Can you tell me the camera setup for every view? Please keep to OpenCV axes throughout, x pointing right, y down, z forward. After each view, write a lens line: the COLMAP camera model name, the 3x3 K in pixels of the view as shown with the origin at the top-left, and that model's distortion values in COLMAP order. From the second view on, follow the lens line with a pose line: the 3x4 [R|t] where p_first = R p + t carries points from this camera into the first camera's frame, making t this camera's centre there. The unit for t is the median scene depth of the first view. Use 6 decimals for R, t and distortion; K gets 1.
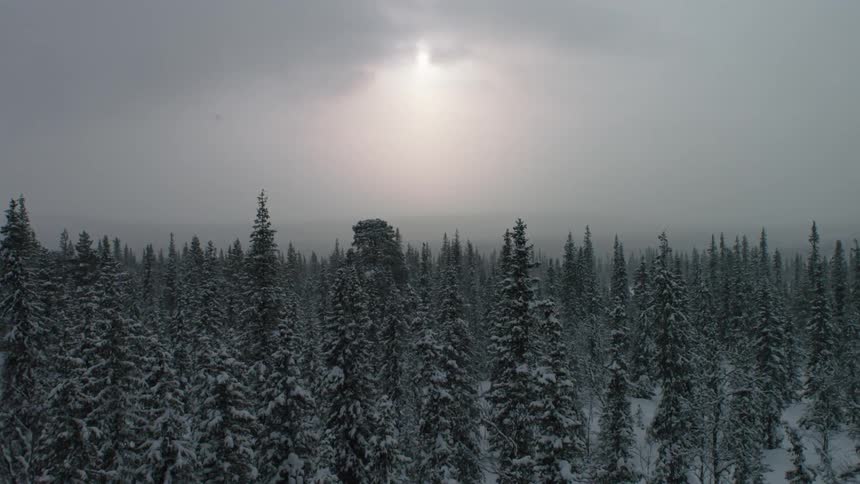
lens RADIAL K [[668.5, 0, 430.0], [0, 668.5, 242.0], [0, 0, 1]] dist [-0.002371, -0.000514]
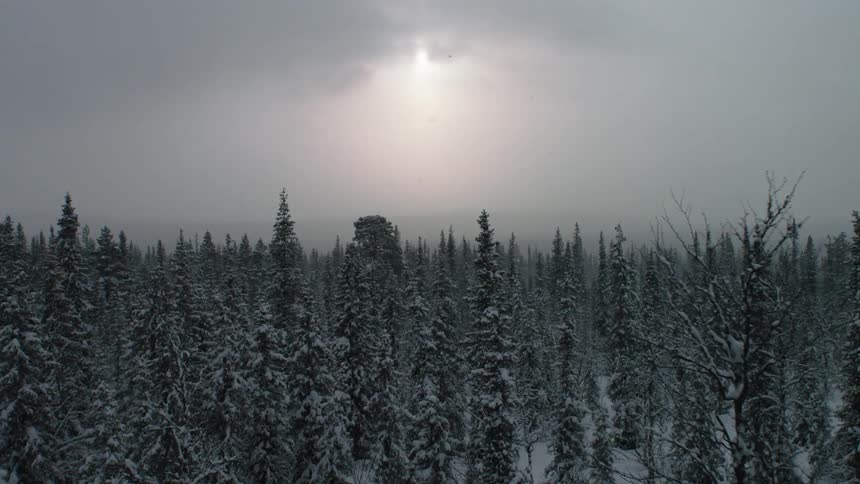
lens RADIAL K [[668.5, 0, 430.0], [0, 668.5, 242.0], [0, 0, 1]] dist [-0.002371, -0.000514]
pose [[0.999998, 0.001122, 0.001611, 0.013520], [-0.001127, 0.999996, 0.002656, 0.016579], [-0.001608, -0.002658, 0.999995, -0.218684]]
